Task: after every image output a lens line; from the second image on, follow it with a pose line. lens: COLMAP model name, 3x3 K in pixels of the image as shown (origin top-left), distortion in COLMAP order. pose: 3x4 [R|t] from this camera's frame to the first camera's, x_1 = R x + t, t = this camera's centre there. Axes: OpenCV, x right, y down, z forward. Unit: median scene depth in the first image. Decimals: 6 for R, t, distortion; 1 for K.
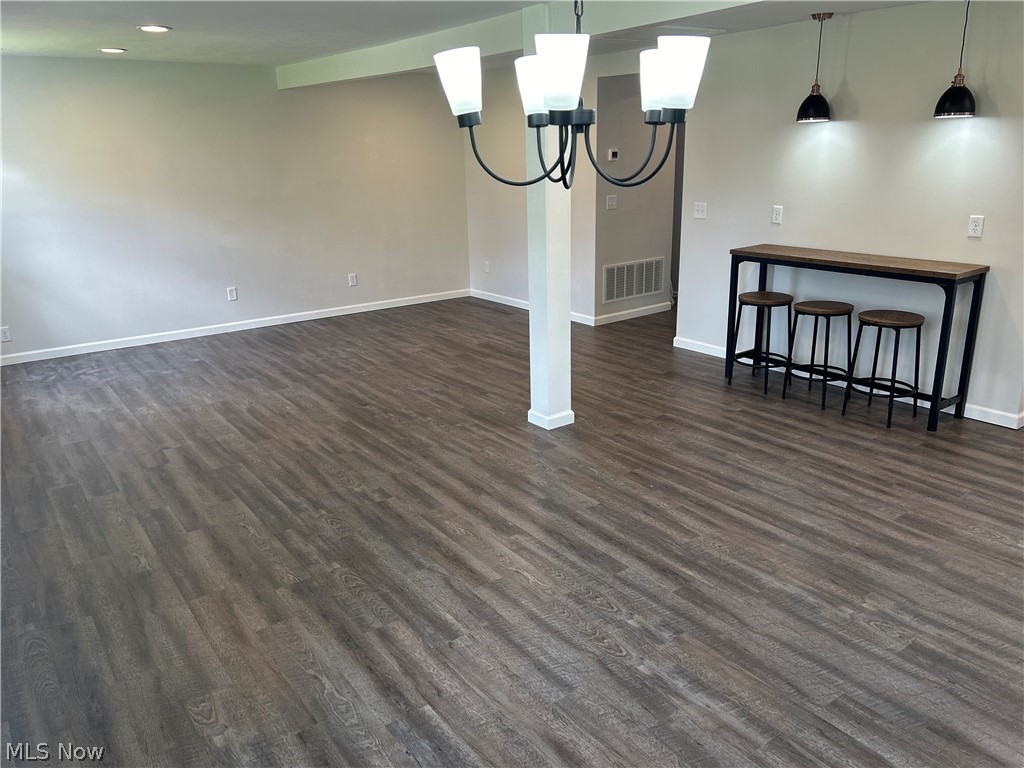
lens RADIAL K [[769.2, 0, 512.6], [0, 769.2, 384.7], [0, 0, 1]] dist [0.061274, -0.071212]
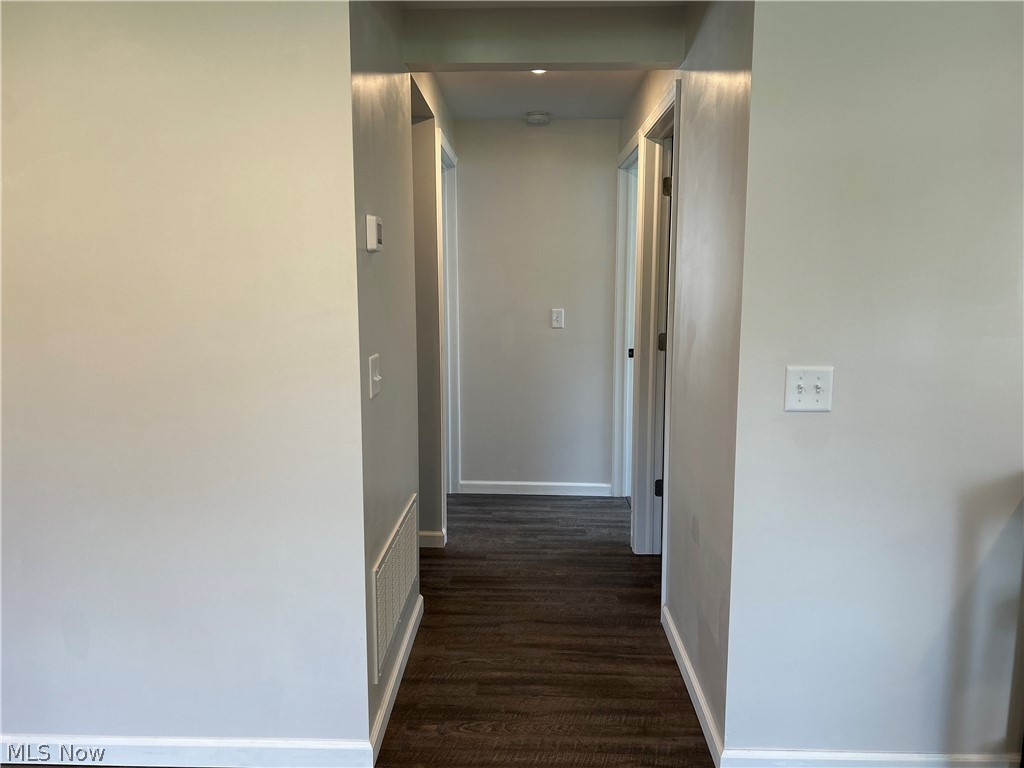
lens RADIAL K [[769.2, 0, 512.9], [0, 769.2, 381.4], [0, 0, 1]] dist [0.061274, -0.071212]
pose [[0.605908, -0.085354, 0.790942, -0.140649], [0.218037, 0.973974, -0.061923, -0.303331], [-0.765072, 0.209975, 0.608749, 1.147552]]
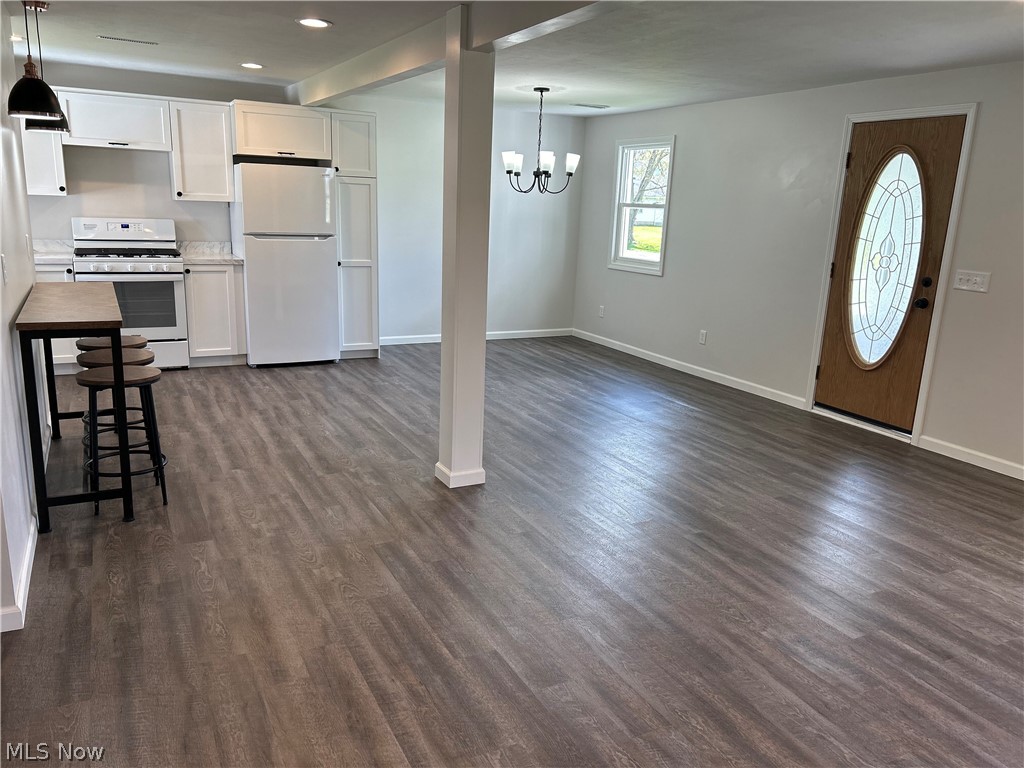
lens RADIAL K [[769.2, 0, 515.1], [0, 769.2, 384.4], [0, 0, 1]] dist [0.061274, -0.071212]
pose [[-0.989010, -0.049111, 0.139457, -0.131798], [0.027943, 0.864136, 0.502482, -0.494889], [-0.145187, 0.500856, -0.853266, 1.729265]]
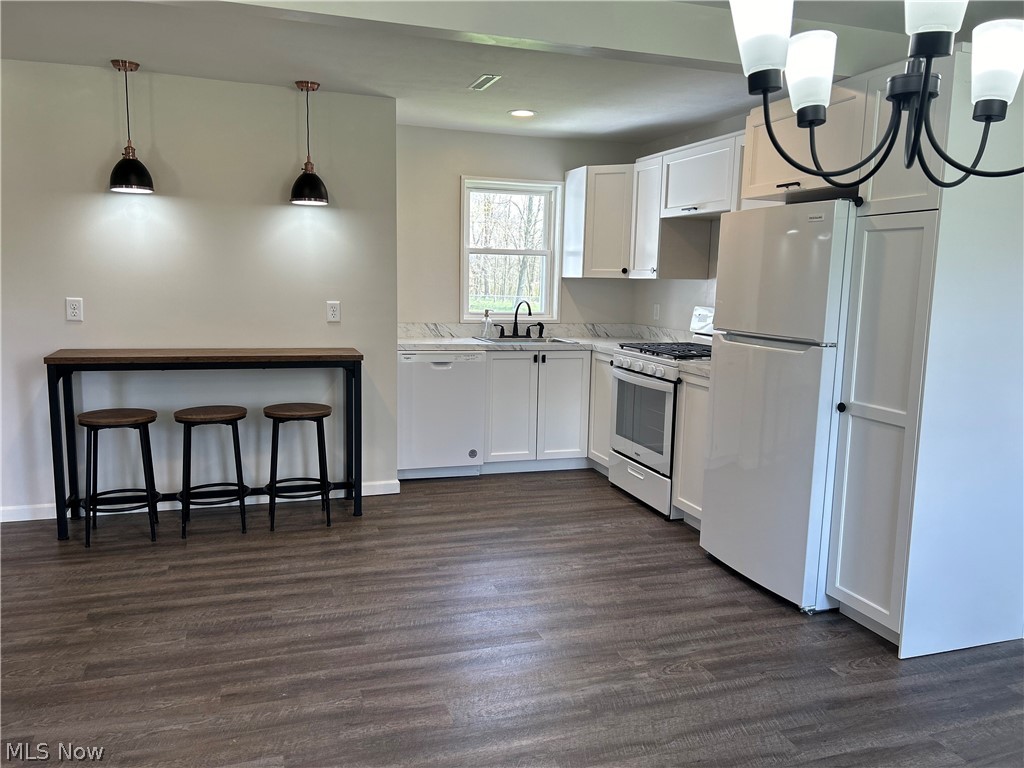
lens RADIAL K [[769.2, 0, 513.4], [0, 769.2, 388.4], [0, 0, 1]] dist [0.061274, -0.071212]
pose [[0.295870, -0.109384, 0.948945, -0.295032], [0.252117, 0.967138, 0.032874, -0.075238], [-0.921357, 0.229518, 0.313725, 0.463526]]
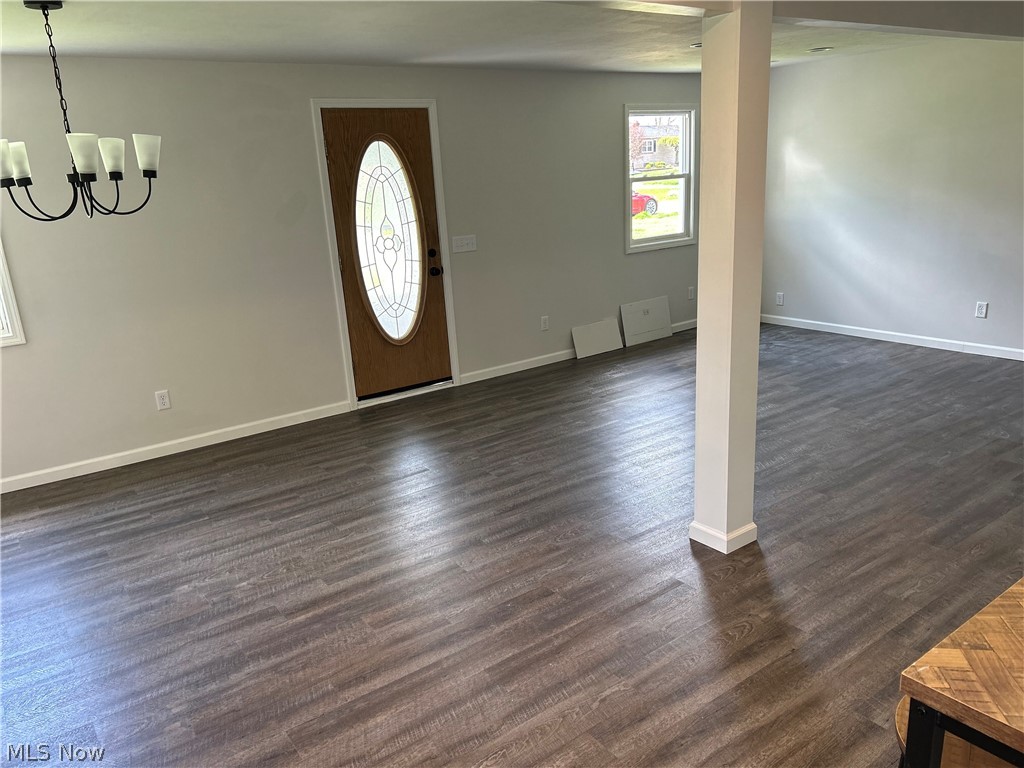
lens RADIAL K [[769.2, 0, 513.9], [0, 769.2, 388.4], [0, 0, 1]] dist [0.061274, -0.071212]
pose [[0.001811, 0.300547, -0.953765, 0.720690], [-0.241788, 0.925599, 0.291212, -0.253140], [0.970328, 0.230081, 0.074345, 0.744051]]
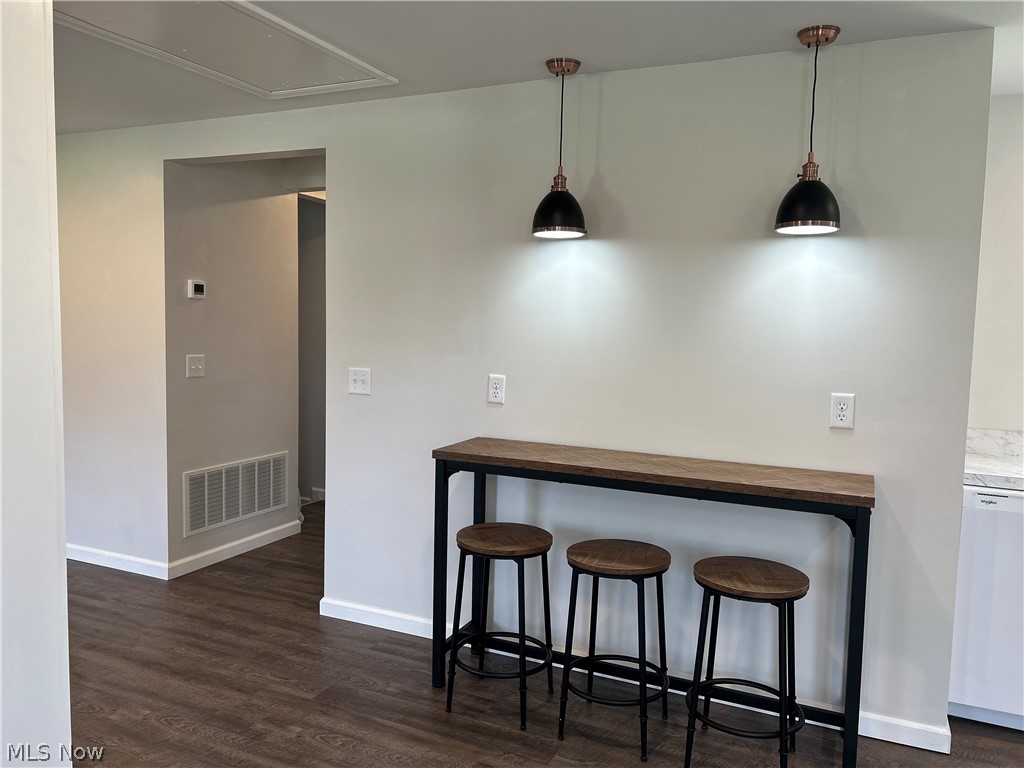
lens RADIAL K [[769.2, 0, 513.0], [0, 769.2, 388.7], [0, 0, 1]] dist [0.061274, -0.071212]
pose [[0.872878, 0.003908, 0.487922, 0.076362], [0.100507, 0.977084, -0.187630, -0.126233], [-0.477474, 0.212818, 0.852483, 0.577534]]
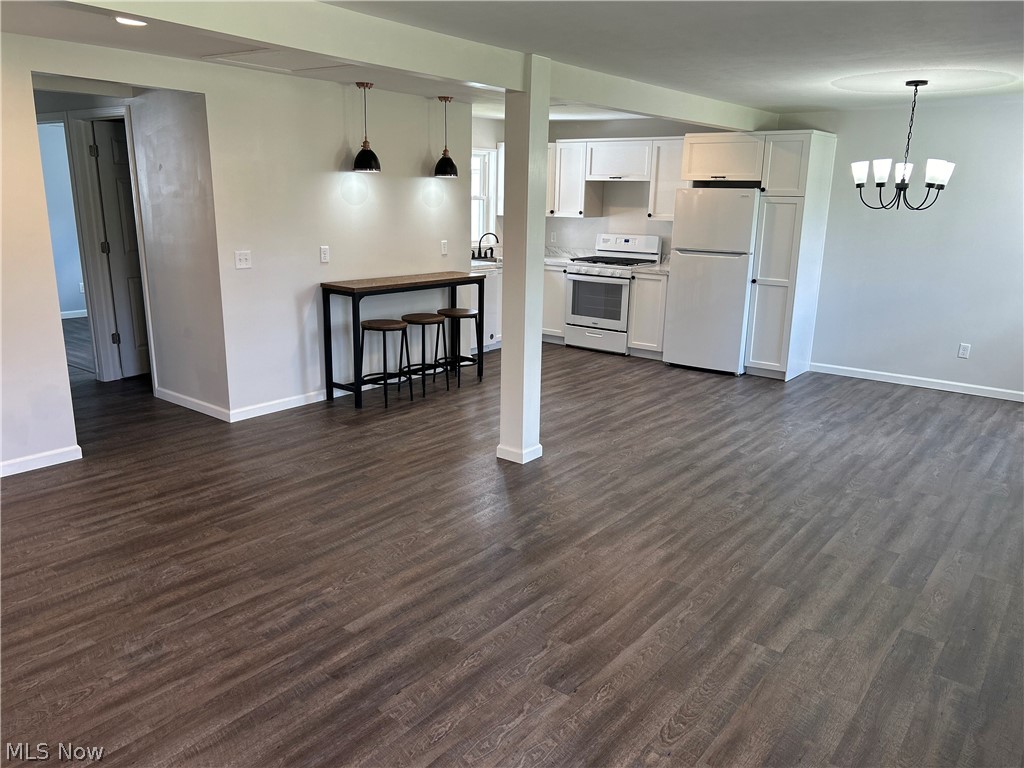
lens RADIAL K [[769.2, 0, 513.7], [0, 769.2, 387.6], [0, 0, 1]] dist [0.061274, -0.071212]
pose [[-0.280878, -0.218821, 0.934465, -0.901914], [0.269201, 0.916612, 0.295556, -0.346858], [-0.921216, 0.334574, -0.198549, 1.211509]]
